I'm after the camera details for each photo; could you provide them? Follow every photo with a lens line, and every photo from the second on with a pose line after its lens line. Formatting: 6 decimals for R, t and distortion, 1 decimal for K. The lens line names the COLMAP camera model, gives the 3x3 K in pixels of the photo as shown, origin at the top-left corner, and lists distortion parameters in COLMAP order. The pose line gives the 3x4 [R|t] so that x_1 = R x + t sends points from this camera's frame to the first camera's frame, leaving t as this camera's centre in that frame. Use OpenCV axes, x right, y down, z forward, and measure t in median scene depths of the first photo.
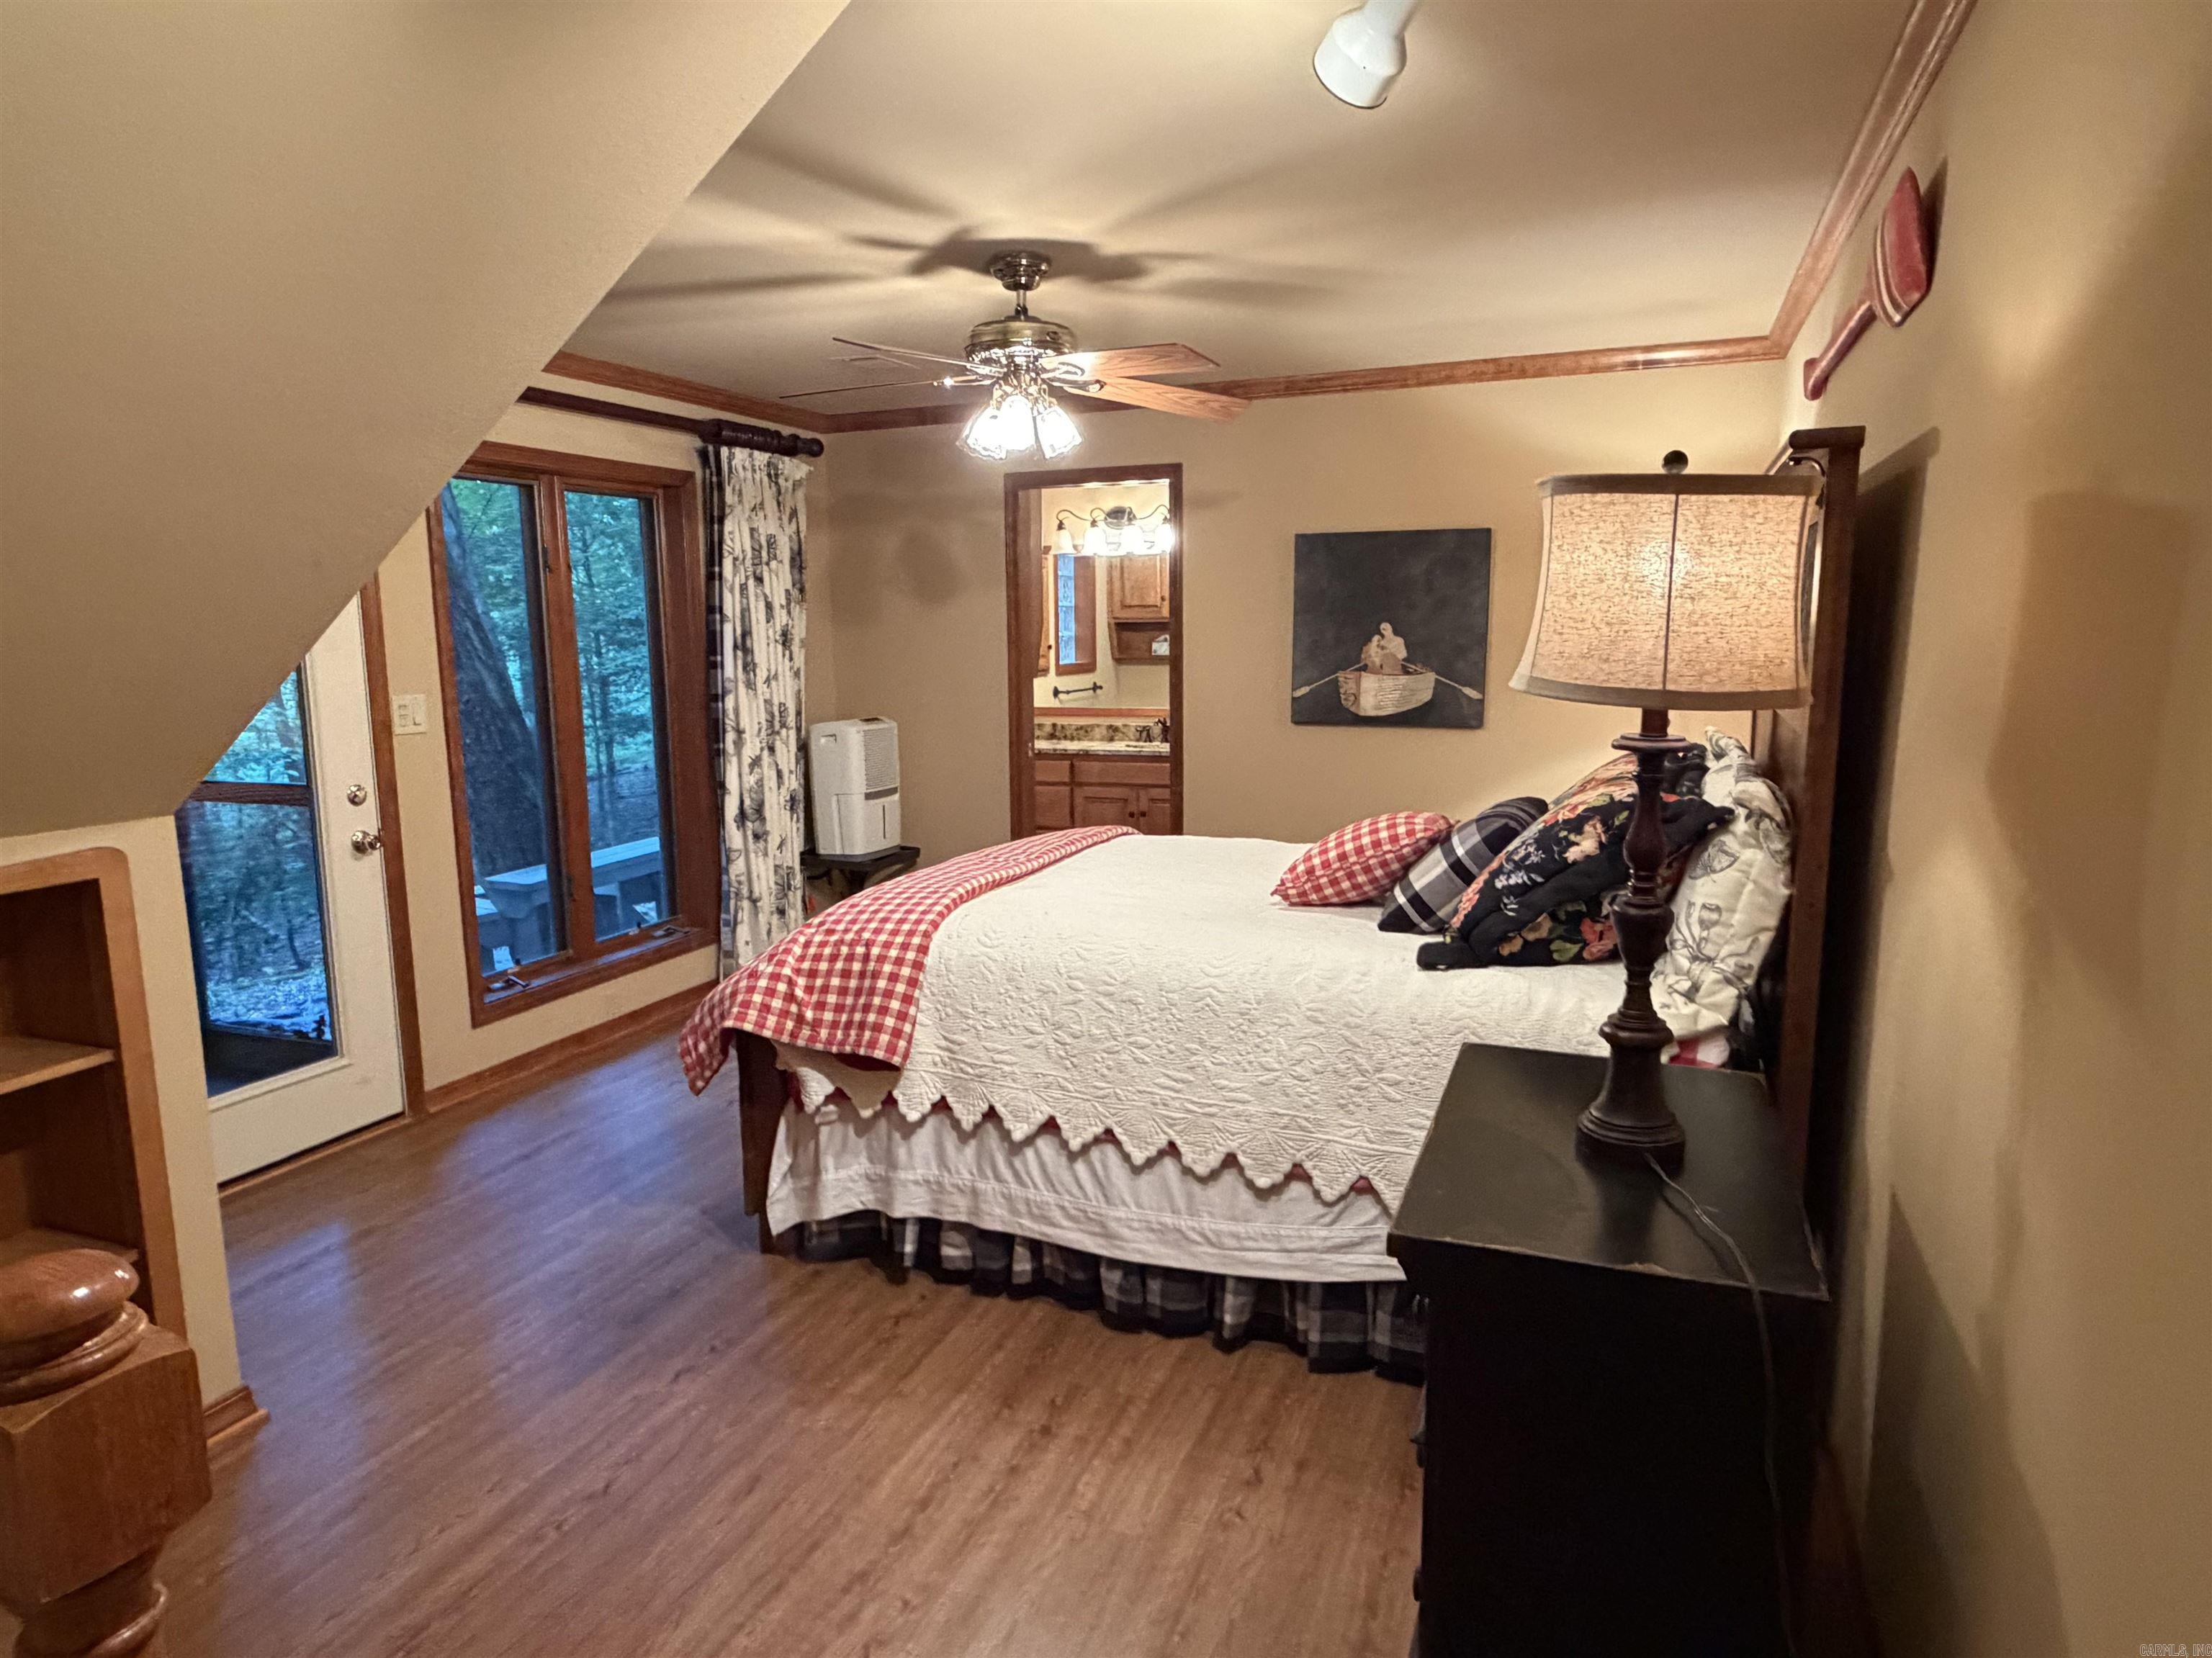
lens RADIAL K [[1336.5, 0, 1107.1], [0, 1336.5, 828.5], [0, 0, 1]] dist [-0.000637, -0.000006]
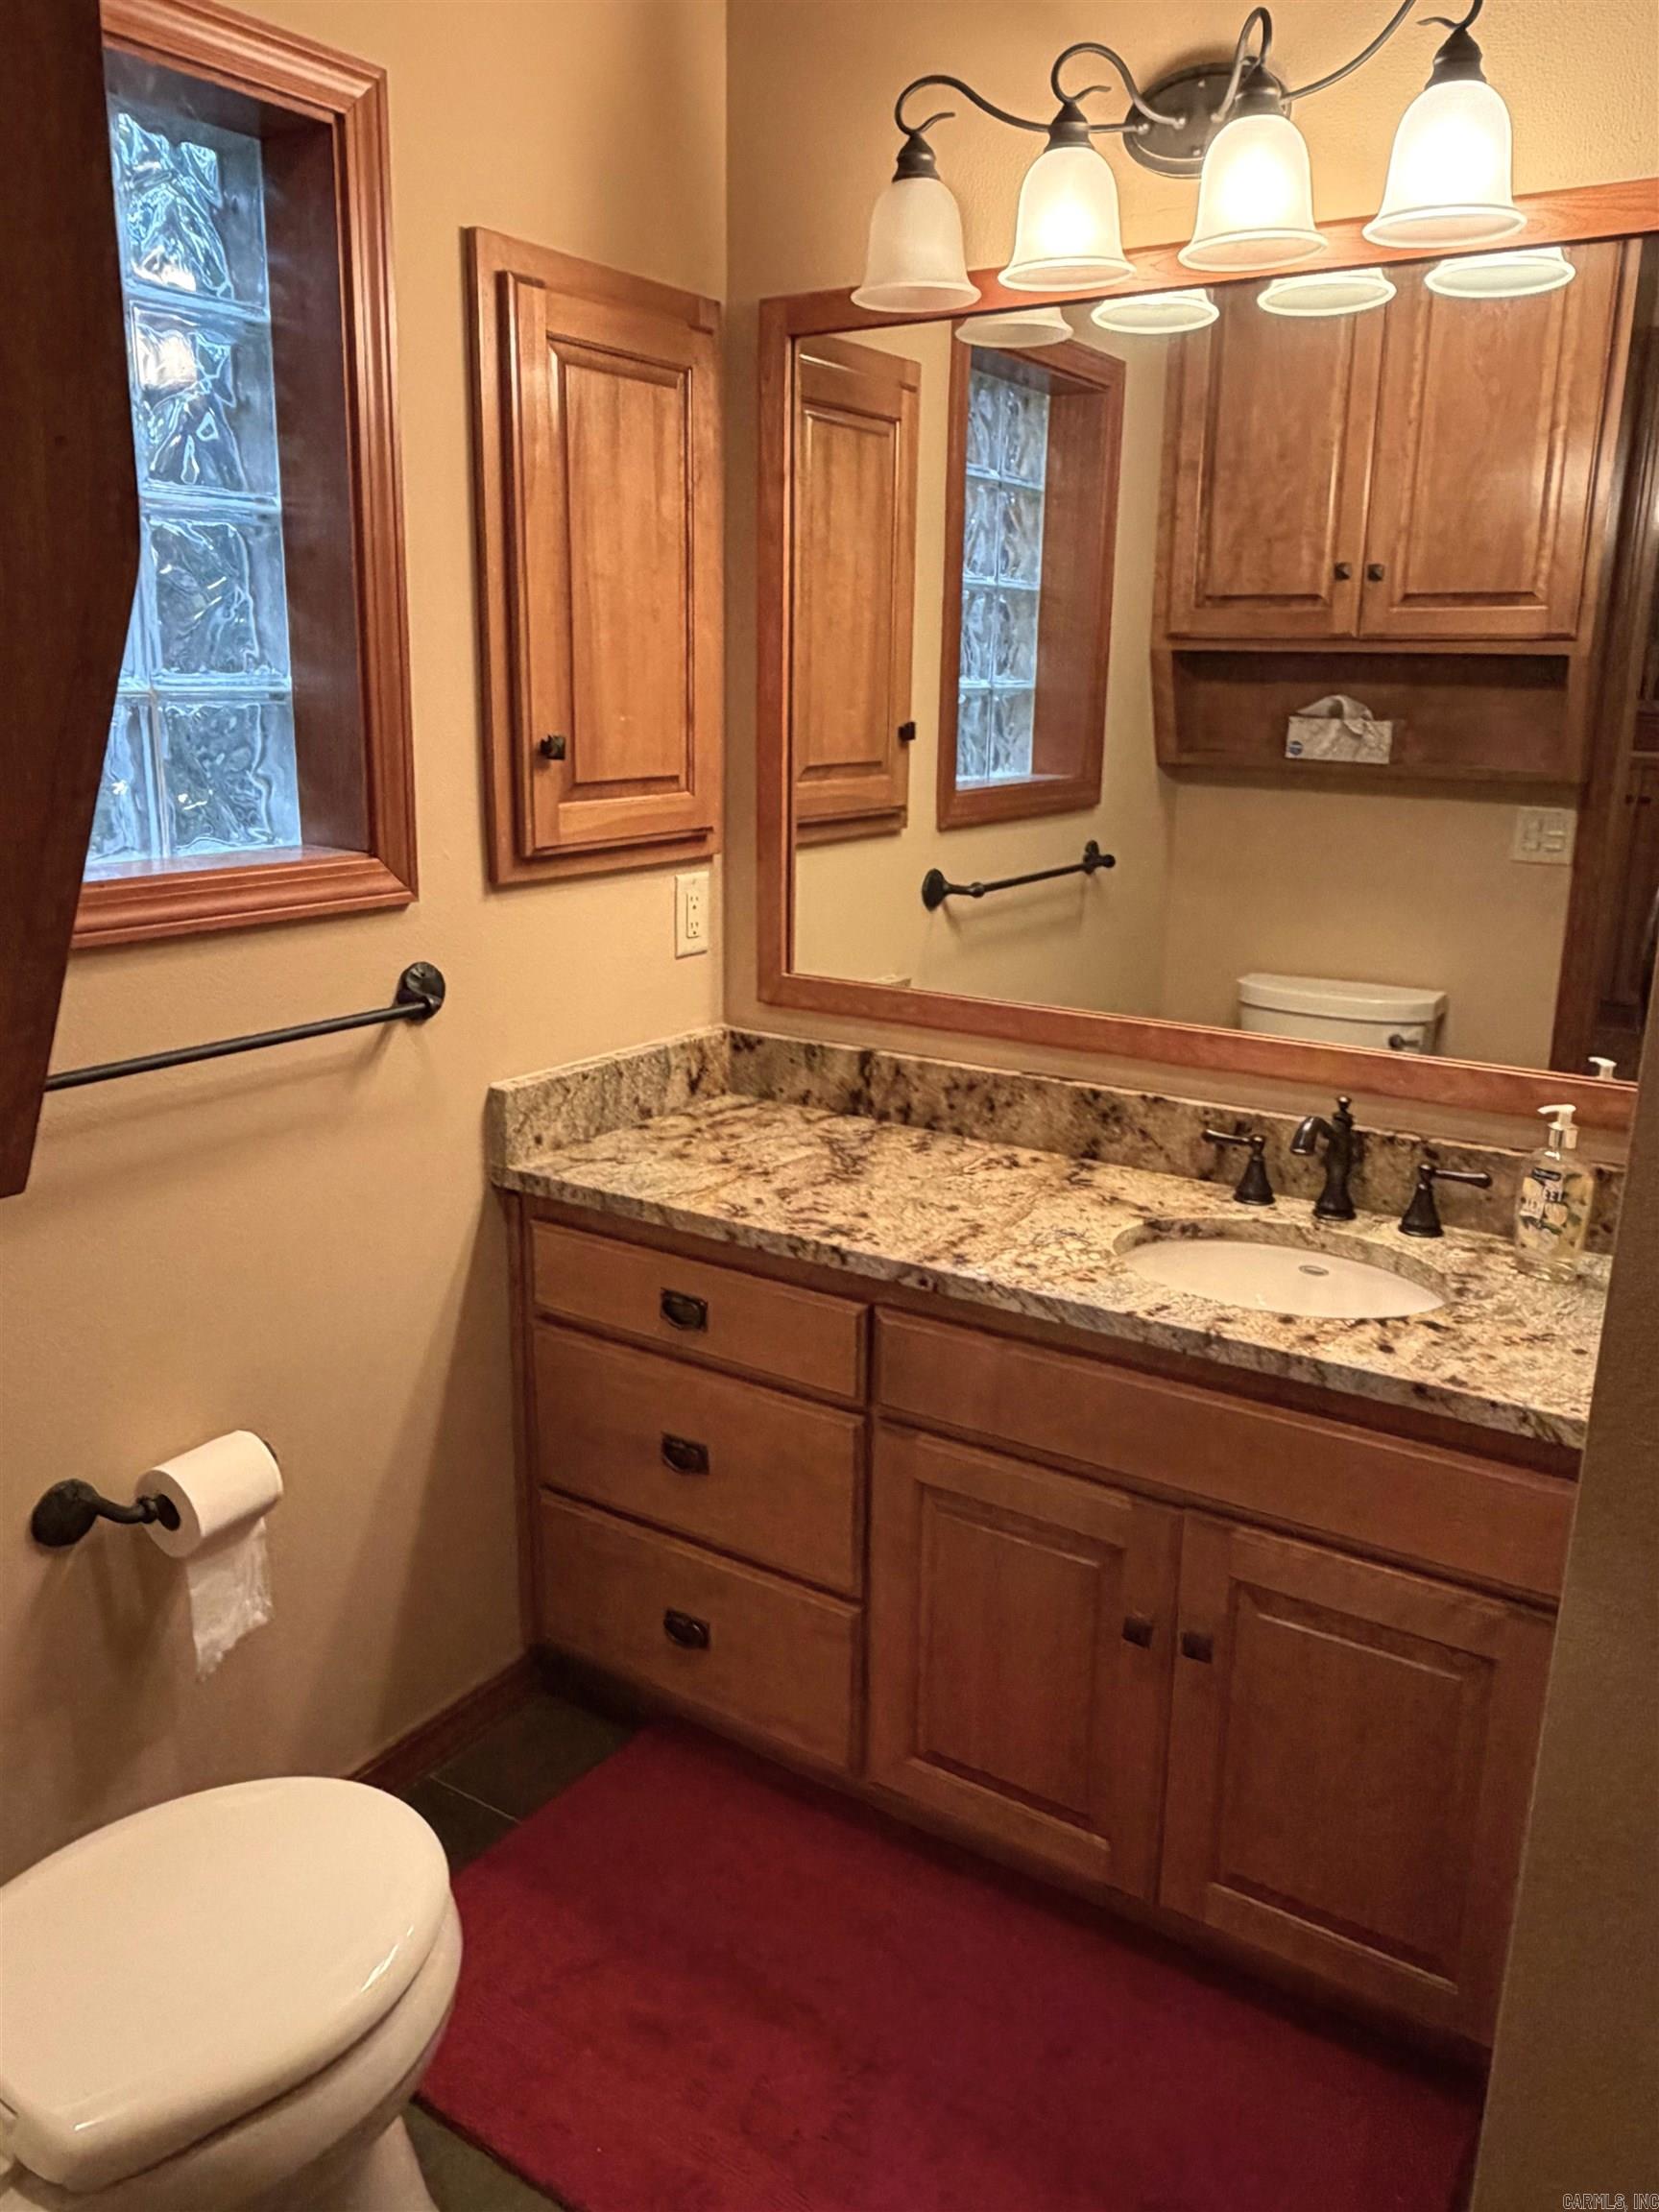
lens RADIAL K [[1640.4, 0, 834.3], [0, 1640.4, 1110.6], [0, 0, 1]] dist [0.016097, 0.003788]
pose [[0.976863, 0.072981, -0.201028, 0.014670], [-0.050988, 0.992343, 0.112493, -0.091270], [0.207699, -0.099640, 0.973105, 0.631146]]
